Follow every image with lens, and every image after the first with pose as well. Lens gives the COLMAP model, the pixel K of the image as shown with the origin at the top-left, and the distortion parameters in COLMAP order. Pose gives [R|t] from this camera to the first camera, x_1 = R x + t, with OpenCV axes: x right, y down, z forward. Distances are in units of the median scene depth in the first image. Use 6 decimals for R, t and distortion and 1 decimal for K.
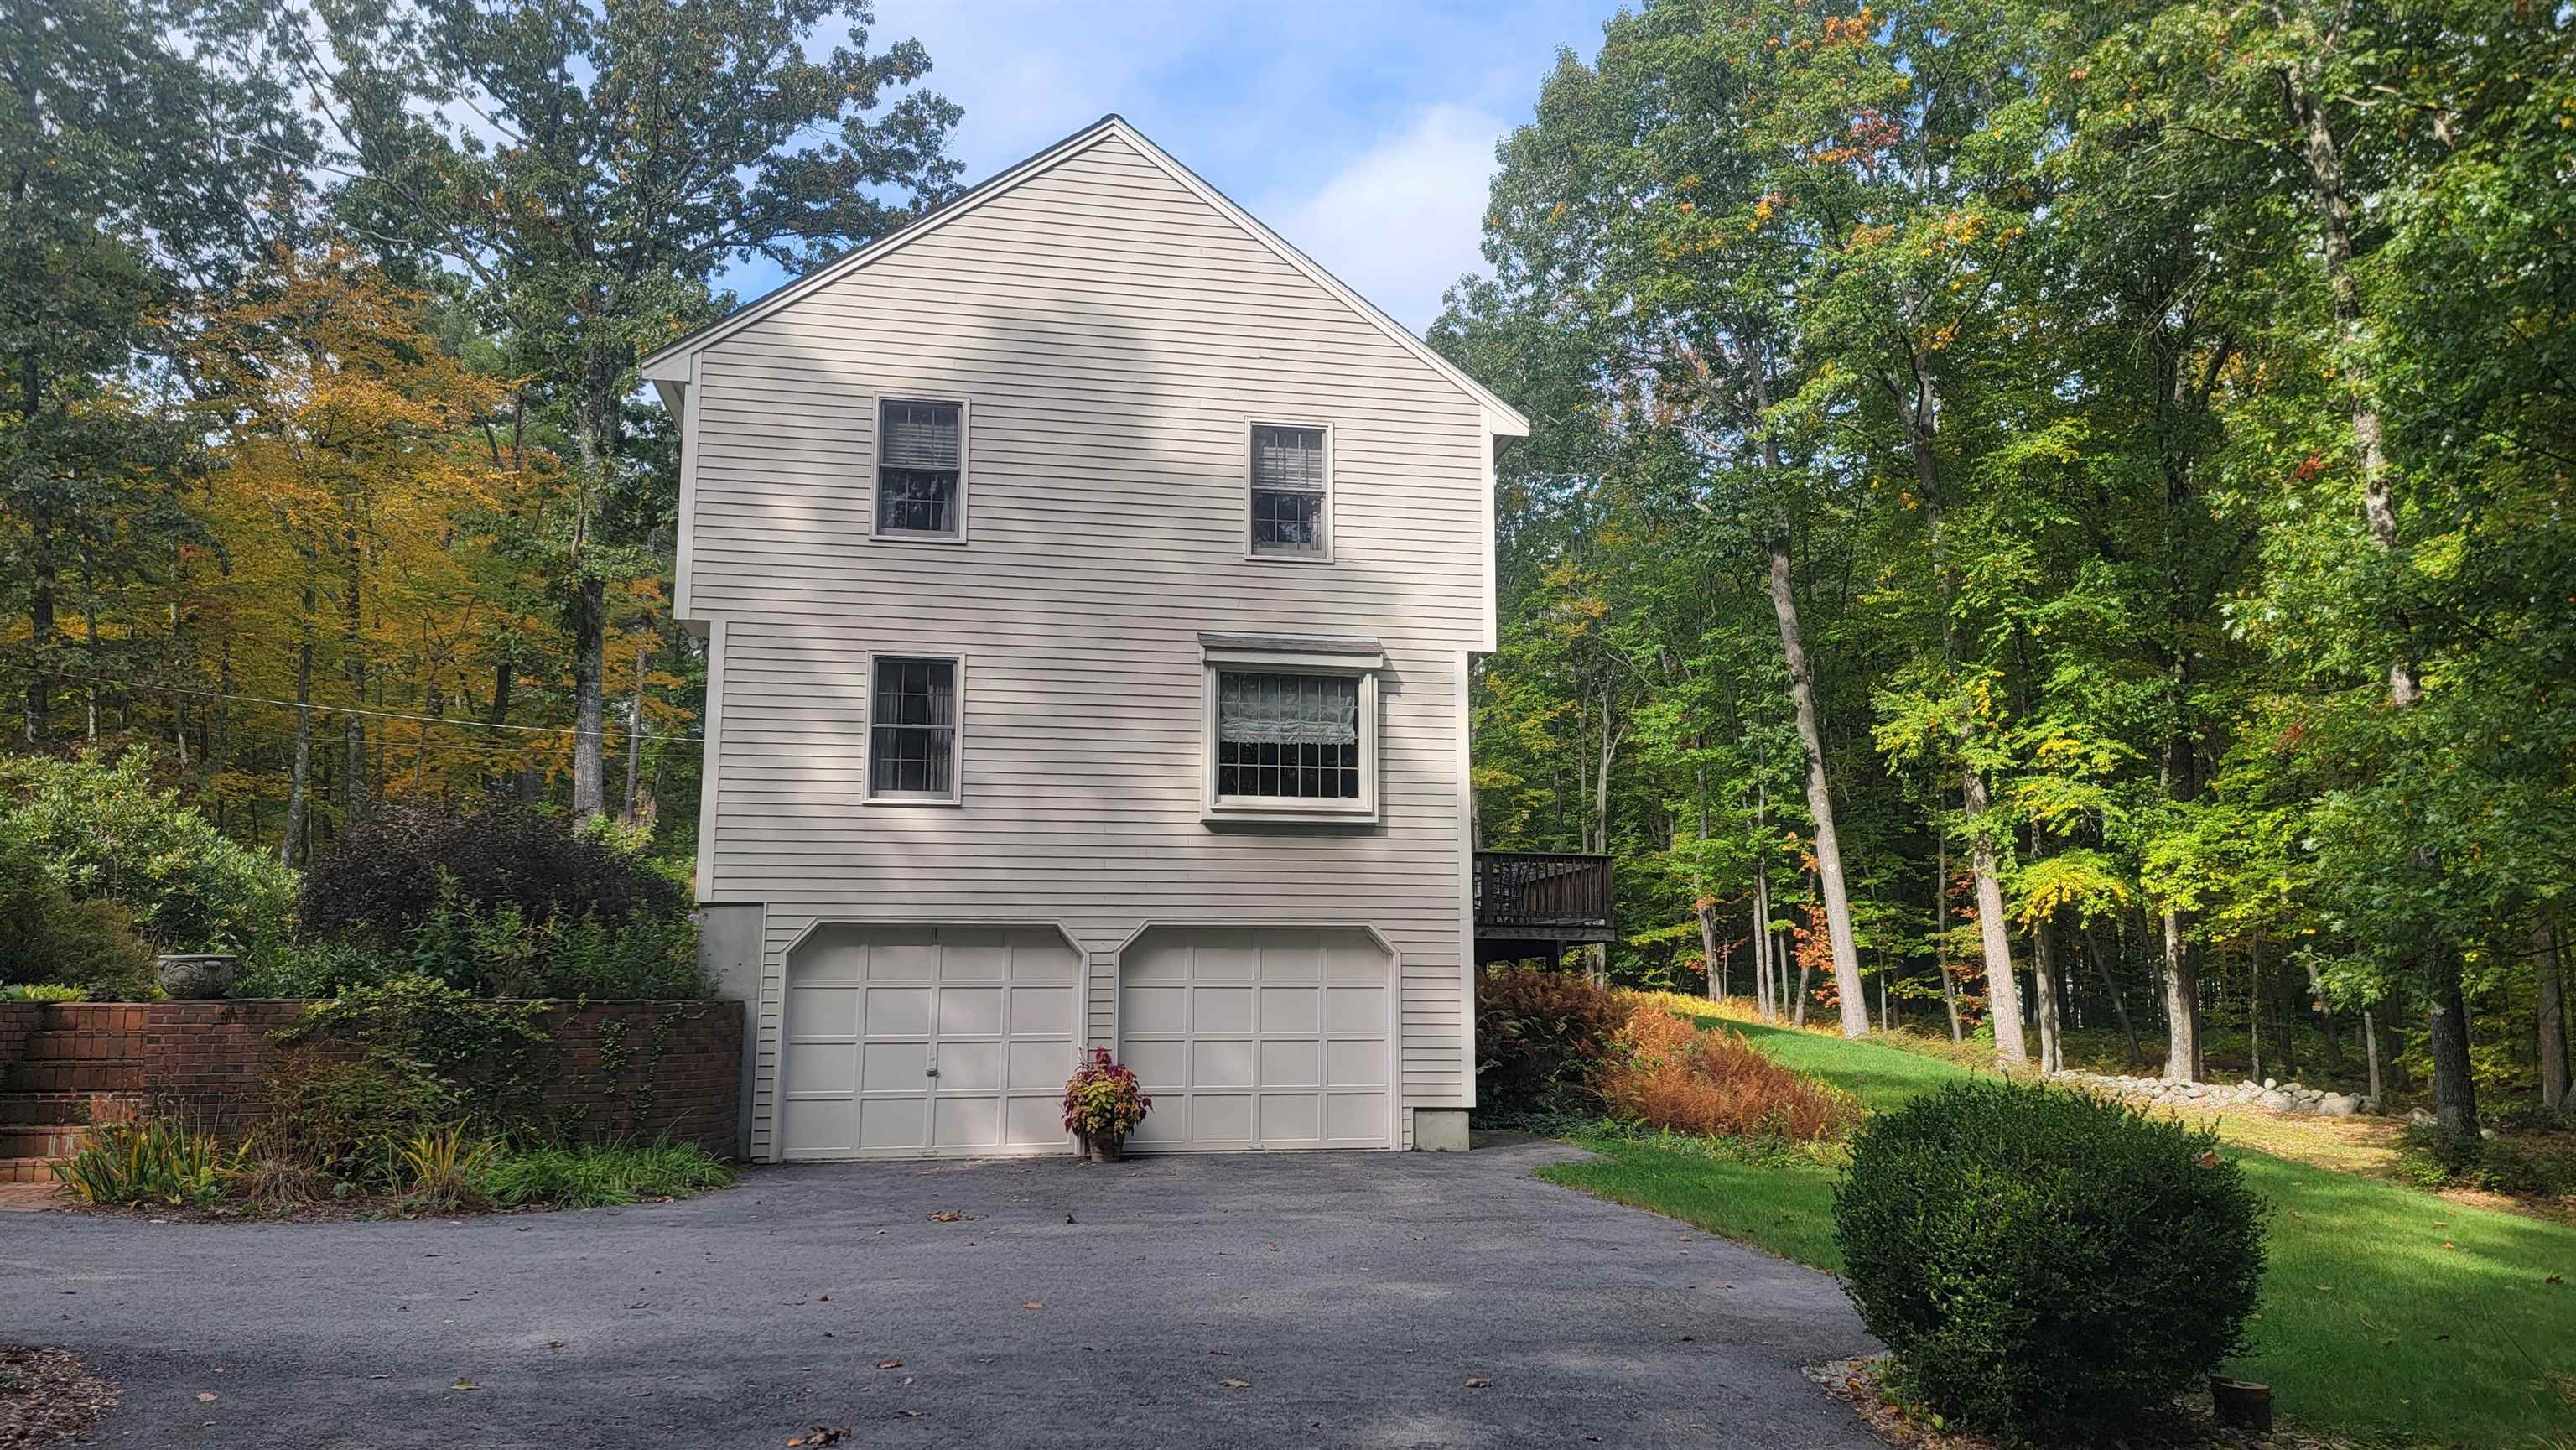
lens RADIAL K [[1795.9, 0, 1299.0], [0, 1795.9, 747.3], [0, 0, 1]] dist [0.073247, -0.045140]
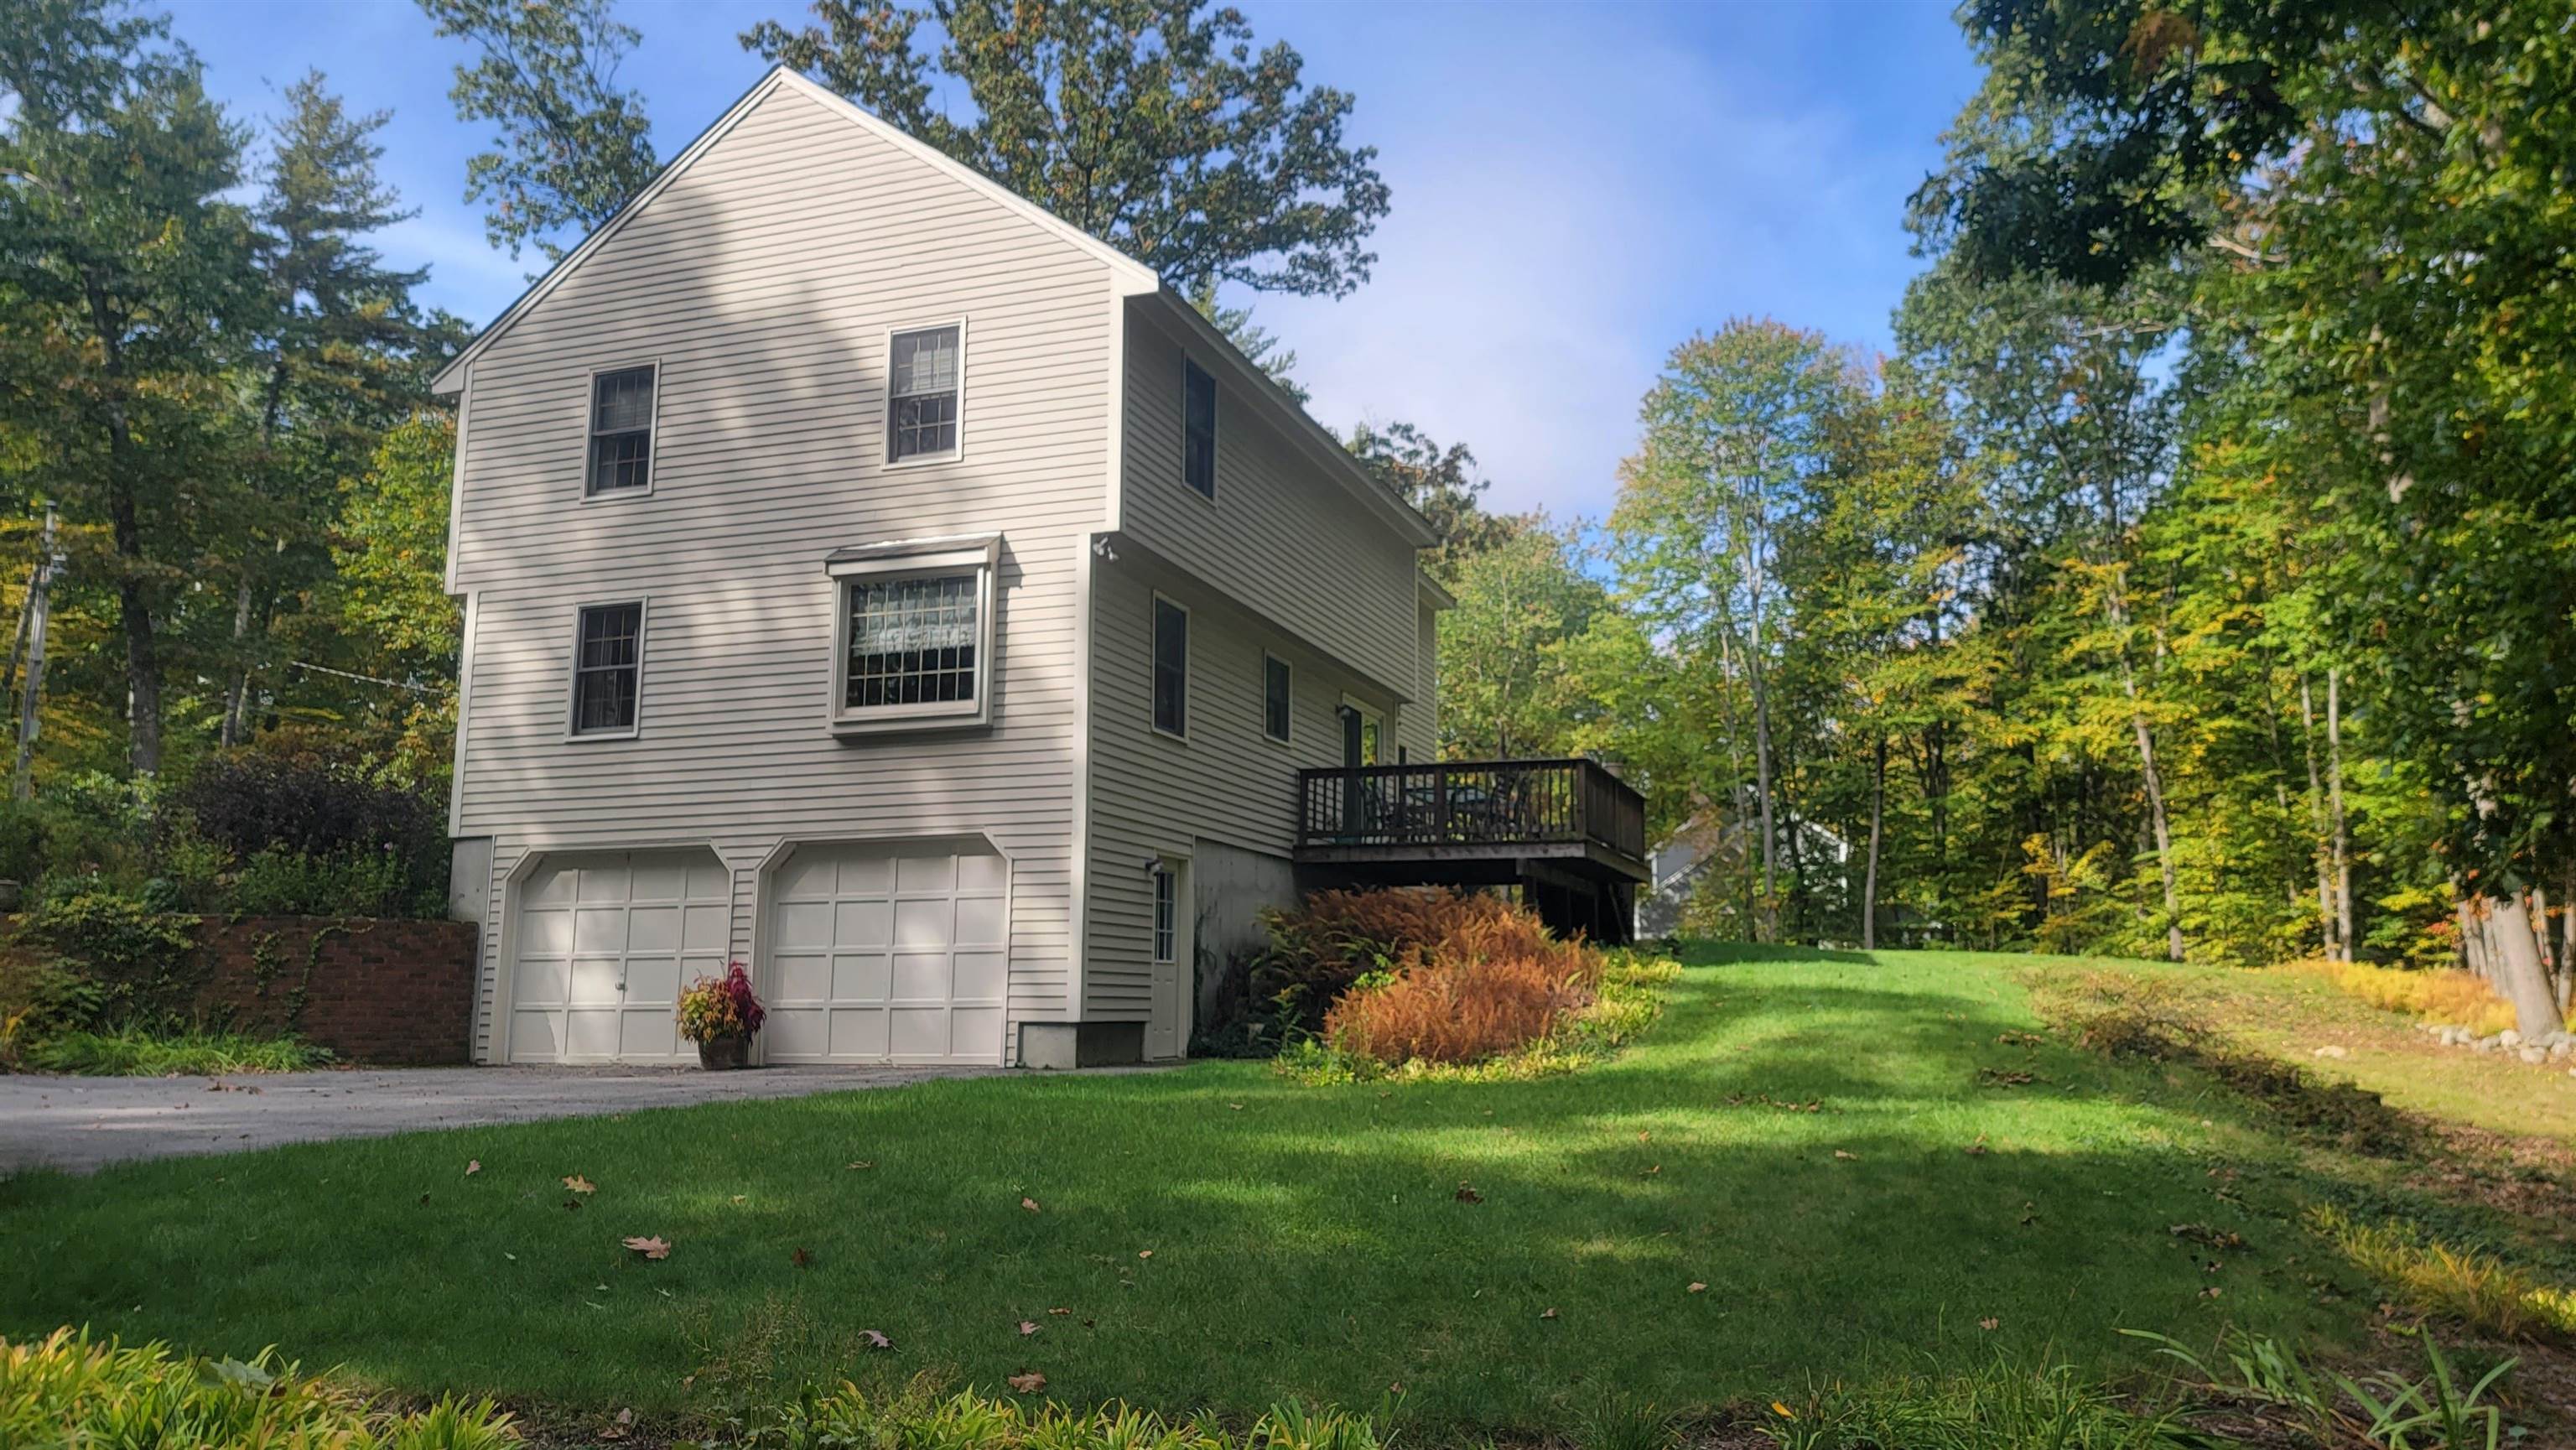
lens RADIAL K [[1795.9, 0, 1303.3], [0, 1795.9, 720.4], [0, 0, 1]] dist [0.073247, -0.045140]
pose [[0.857930, -0.083009, -0.507016, 0.450534], [0.072737, 0.996546, -0.040075, 0.060860], [0.508592, -0.002497, 0.861004, 0.178196]]
